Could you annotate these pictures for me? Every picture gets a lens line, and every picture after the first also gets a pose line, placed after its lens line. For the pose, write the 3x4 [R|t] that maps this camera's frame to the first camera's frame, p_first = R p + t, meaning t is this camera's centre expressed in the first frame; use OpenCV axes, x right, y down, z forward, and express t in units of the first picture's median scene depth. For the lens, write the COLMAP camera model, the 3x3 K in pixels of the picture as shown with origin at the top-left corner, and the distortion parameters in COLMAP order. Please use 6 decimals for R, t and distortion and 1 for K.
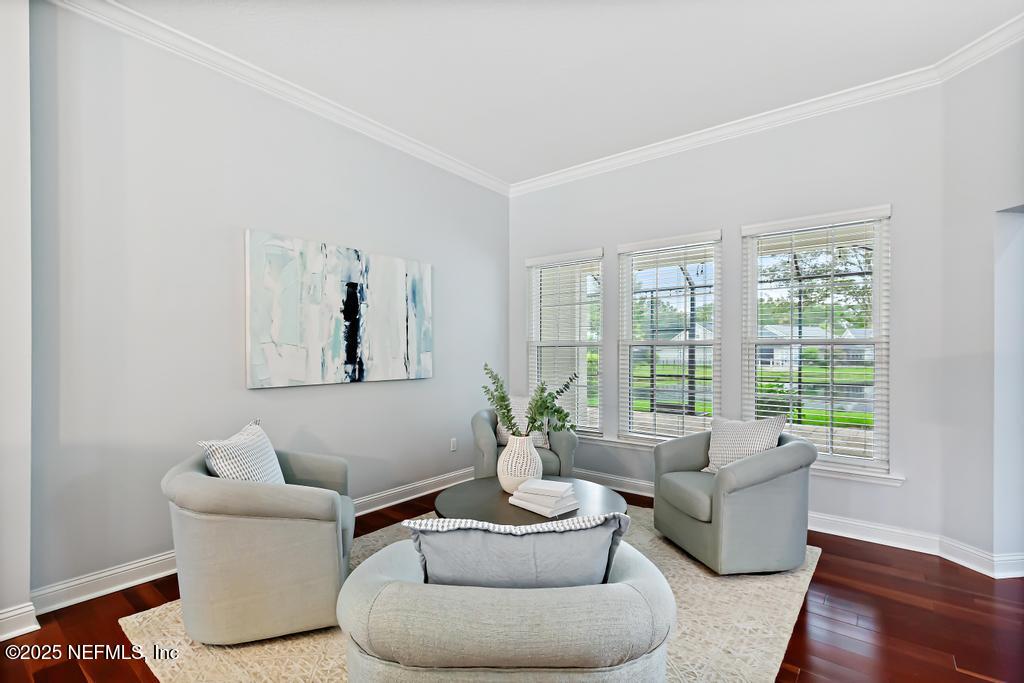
lens RADIAL K [[464.9, 0, 522.2], [0, 464.9, 352.5], [0, 0, 1]] dist [0.013093, -0.001197]
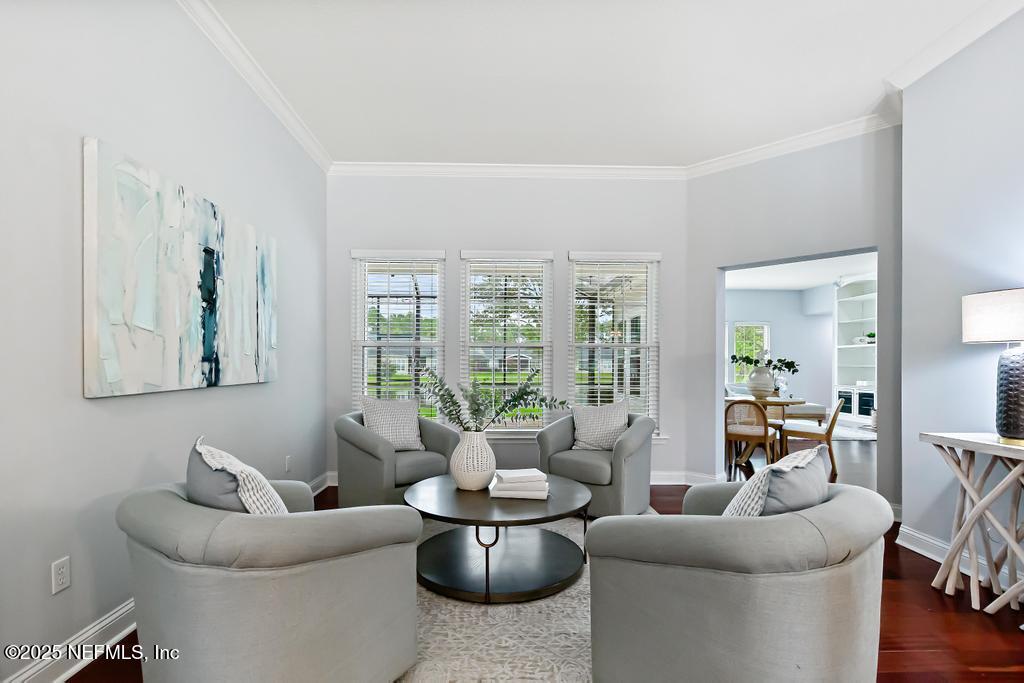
lens RADIAL K [[464.9, 0, 503.7], [0, 464.9, 364.3], [0, 0, 1]] dist [0.013093, -0.001197]
pose [[0.778860, -0.001064, 0.627197, -0.468256], [-0.003106, 0.999980, 0.005553, 0.024166], [-0.627191, -0.006273, 0.778841, 0.151901]]
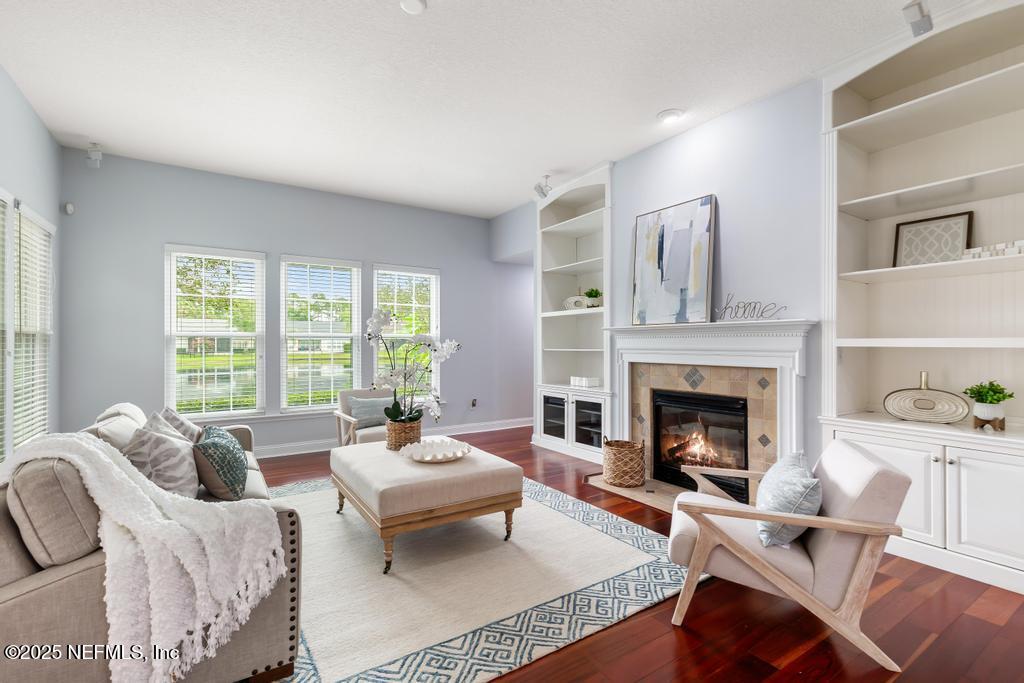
lens RADIAL K [[464.9, 0, 507.6], [0, 464.9, 344.0], [0, 0, 1]] dist [0.013093, -0.001197]
pose [[0.328298, -0.008253, 0.944538, 1.542447], [0.001972, 0.999966, 0.008052, 0.011163], [-0.944572, -0.000781, 0.328303, 0.737686]]
